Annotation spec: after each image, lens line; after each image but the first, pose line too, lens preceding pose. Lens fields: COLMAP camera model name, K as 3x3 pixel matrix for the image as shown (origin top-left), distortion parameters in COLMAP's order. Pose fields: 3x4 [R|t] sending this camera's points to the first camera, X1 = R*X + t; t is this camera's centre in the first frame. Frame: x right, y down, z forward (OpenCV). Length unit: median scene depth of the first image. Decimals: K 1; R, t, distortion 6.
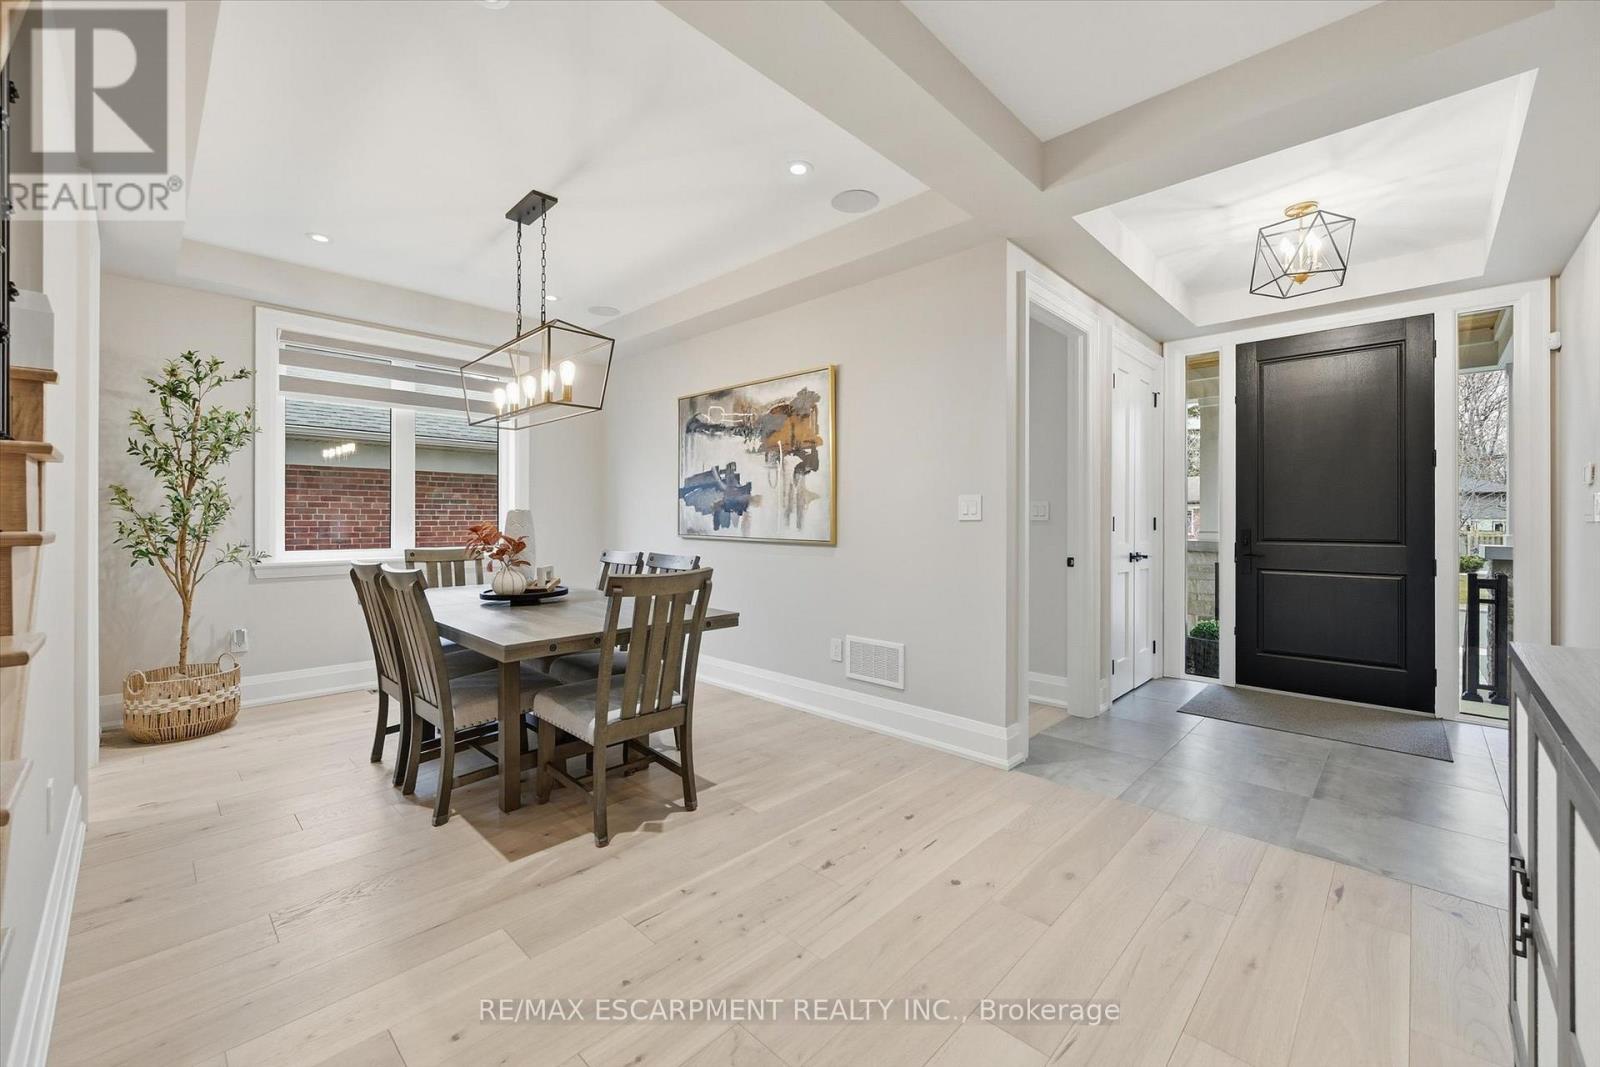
lens RADIAL K [[645.2, 0, 801.6], [0, 645.2, 515.8], [0, 0, 1]] dist [0.001279, 0.000002]
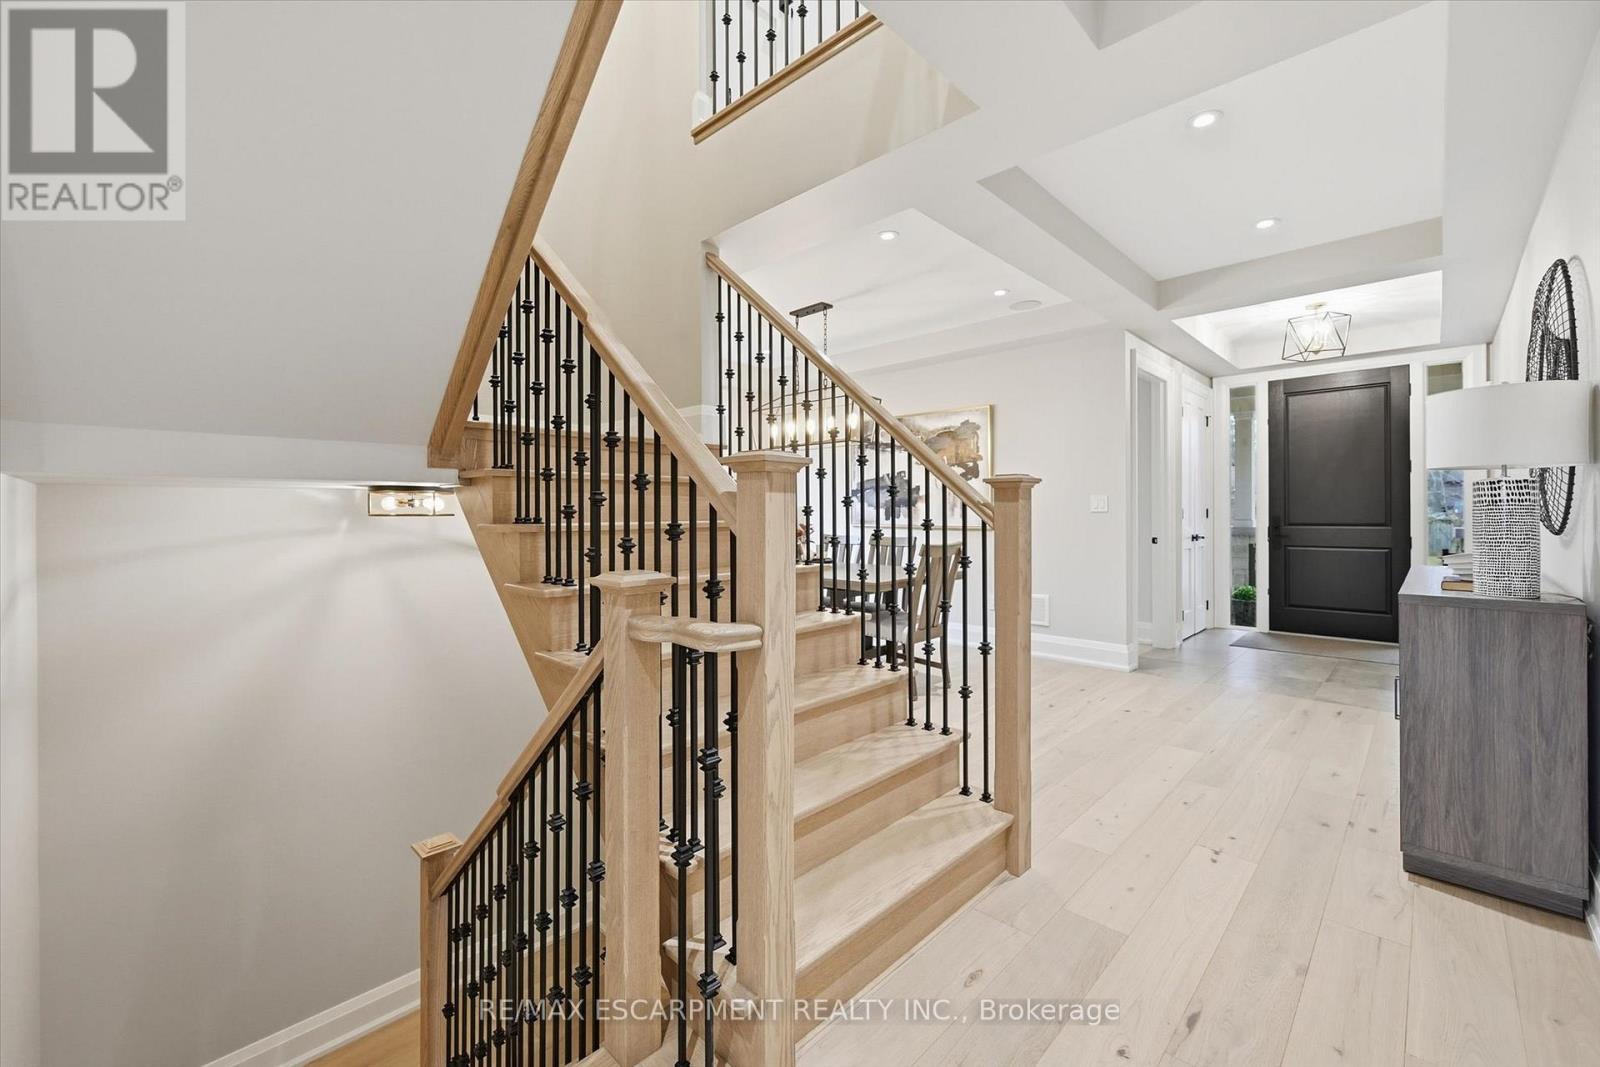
lens RADIAL K [[660.7, 0, 799.4], [0, 660.7, 511.6], [0, 0, 1]] dist [-0.000511, -0.000073]
pose [[0.999963, -0.007714, -0.003887, -0.363581], [0.007730, 0.999961, 0.004171, -0.004584], [0.003855, -0.004201, 0.999984, -0.463027]]
